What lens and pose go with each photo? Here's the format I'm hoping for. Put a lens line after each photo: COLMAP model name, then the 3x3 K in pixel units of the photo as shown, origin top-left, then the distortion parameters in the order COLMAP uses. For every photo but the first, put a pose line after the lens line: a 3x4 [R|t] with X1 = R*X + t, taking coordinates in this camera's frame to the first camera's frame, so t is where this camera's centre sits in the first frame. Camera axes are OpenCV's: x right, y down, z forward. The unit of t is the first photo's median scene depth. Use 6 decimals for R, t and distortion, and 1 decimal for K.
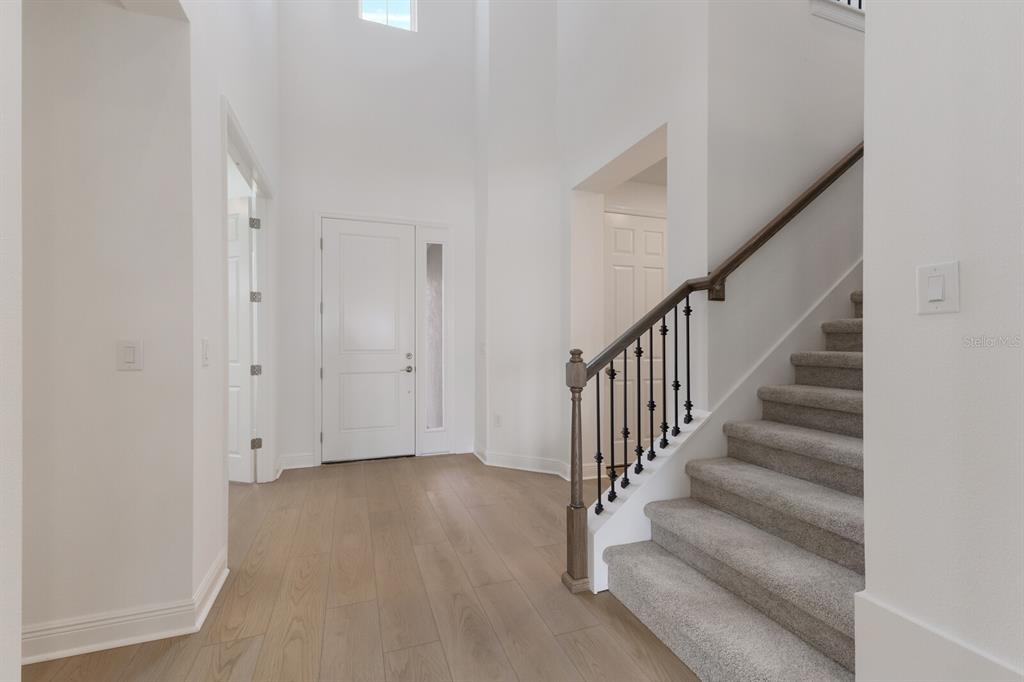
lens RADIAL K [[448.6, 0, 513.3], [0, 448.6, 341.9], [0, 0, 1]] dist [0.002454, -0.000102]
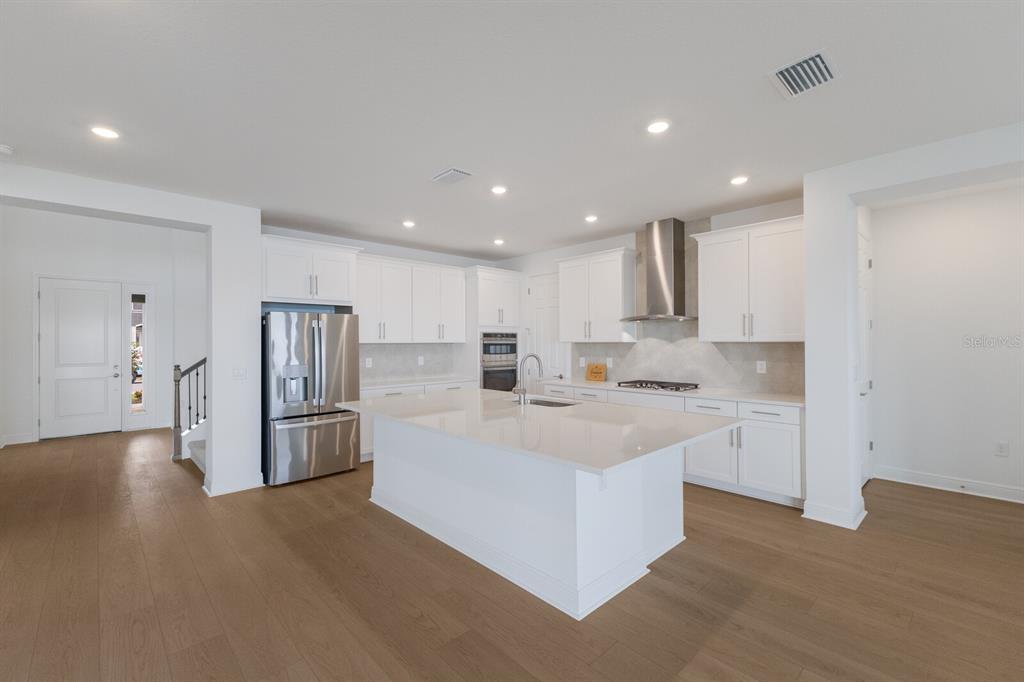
lens RADIAL K [[448.6, 0, 509.1], [0, 448.6, 337.9], [0, 0, 1]] dist [0.002454, -0.000102]
pose [[0.918078, -0.007183, 0.396336, 0.581475], [0.009100, 0.999954, -0.002955, -0.075081], [-0.396296, 0.006320, 0.918101, -1.391686]]
